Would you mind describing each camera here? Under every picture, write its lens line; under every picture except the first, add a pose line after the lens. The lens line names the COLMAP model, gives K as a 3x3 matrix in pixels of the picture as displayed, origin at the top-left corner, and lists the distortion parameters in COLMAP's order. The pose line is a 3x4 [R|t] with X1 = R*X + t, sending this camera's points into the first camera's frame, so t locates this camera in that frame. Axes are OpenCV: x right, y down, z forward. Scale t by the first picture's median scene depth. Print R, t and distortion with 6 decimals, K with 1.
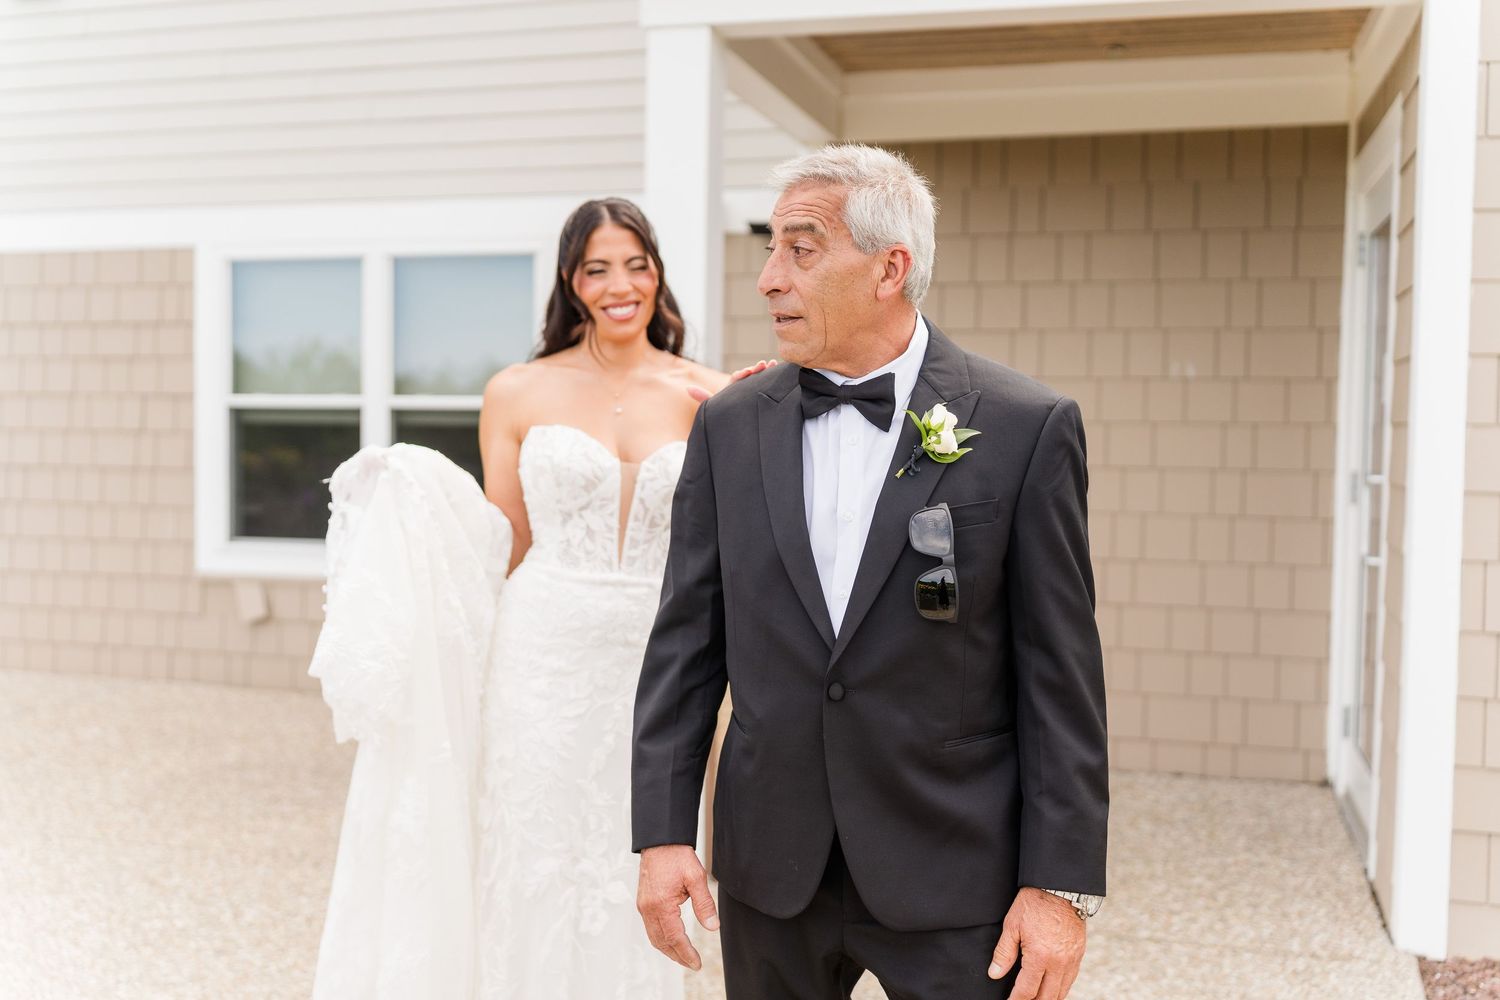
lens RADIAL K [[1510.8, 0, 743.9], [0, 1510.8, 491.1], [0, 0, 1]] dist [0.016348, 0.000000]
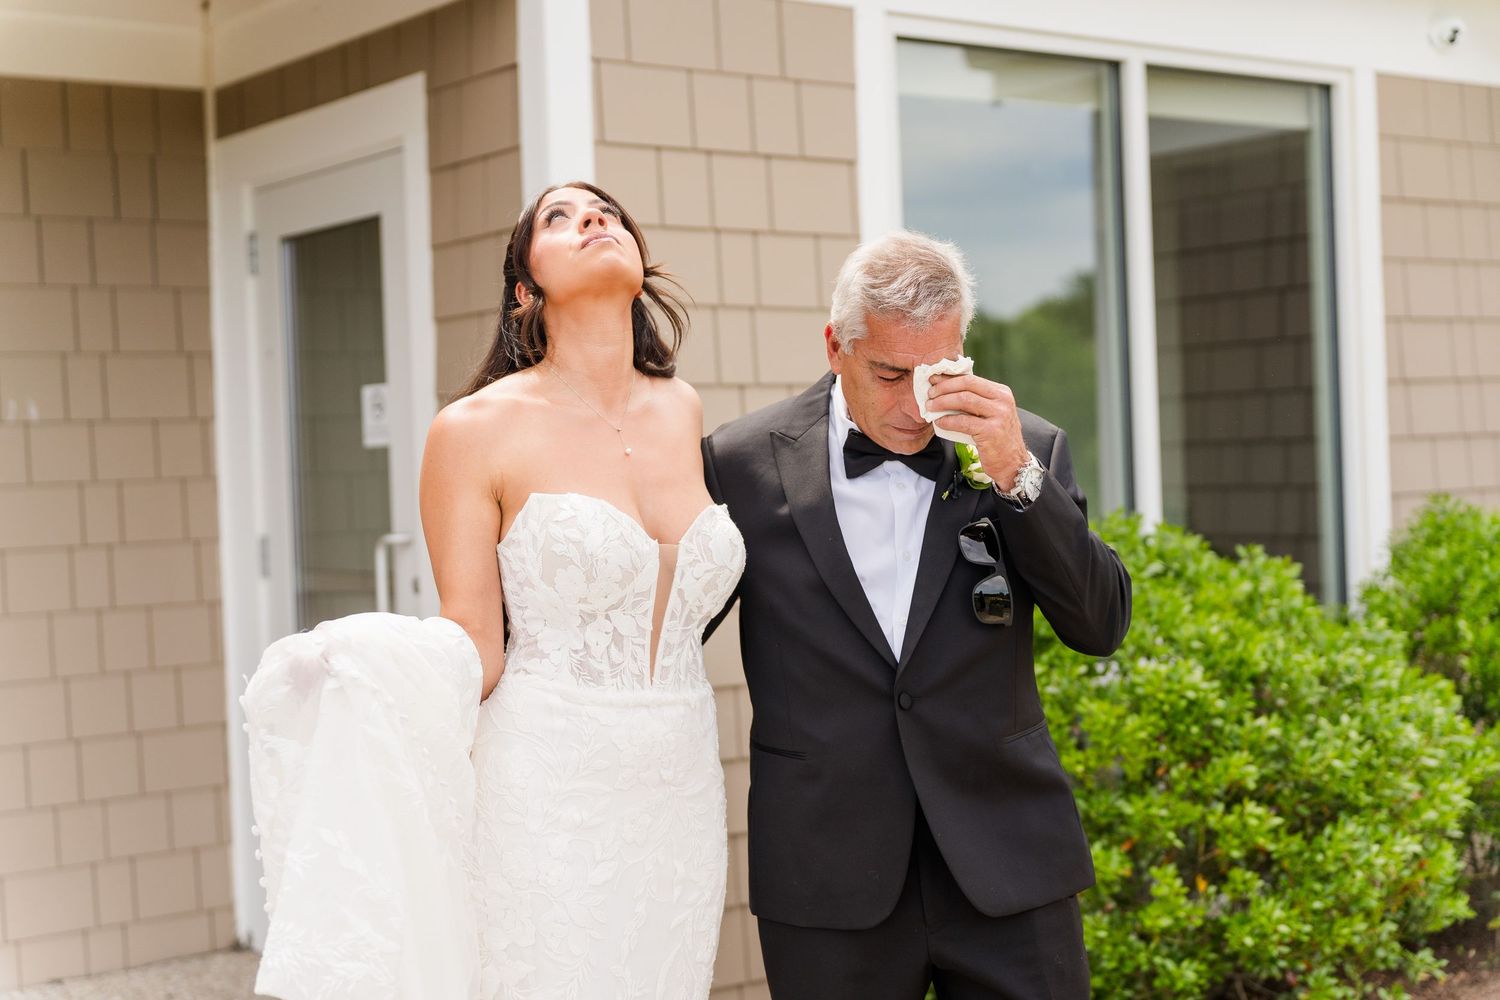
lens RADIAL K [[2229.9, 0, 733.4], [0, 2229.9, 474.9], [0, 0, 1]] dist [0.037280, 0.000000]
pose [[0.618552, -0.044331, 0.784492, -0.333136], [0.081311, 0.996658, -0.007792, -0.014710], [-0.781526, 0.068607, 0.620089, 0.088822]]
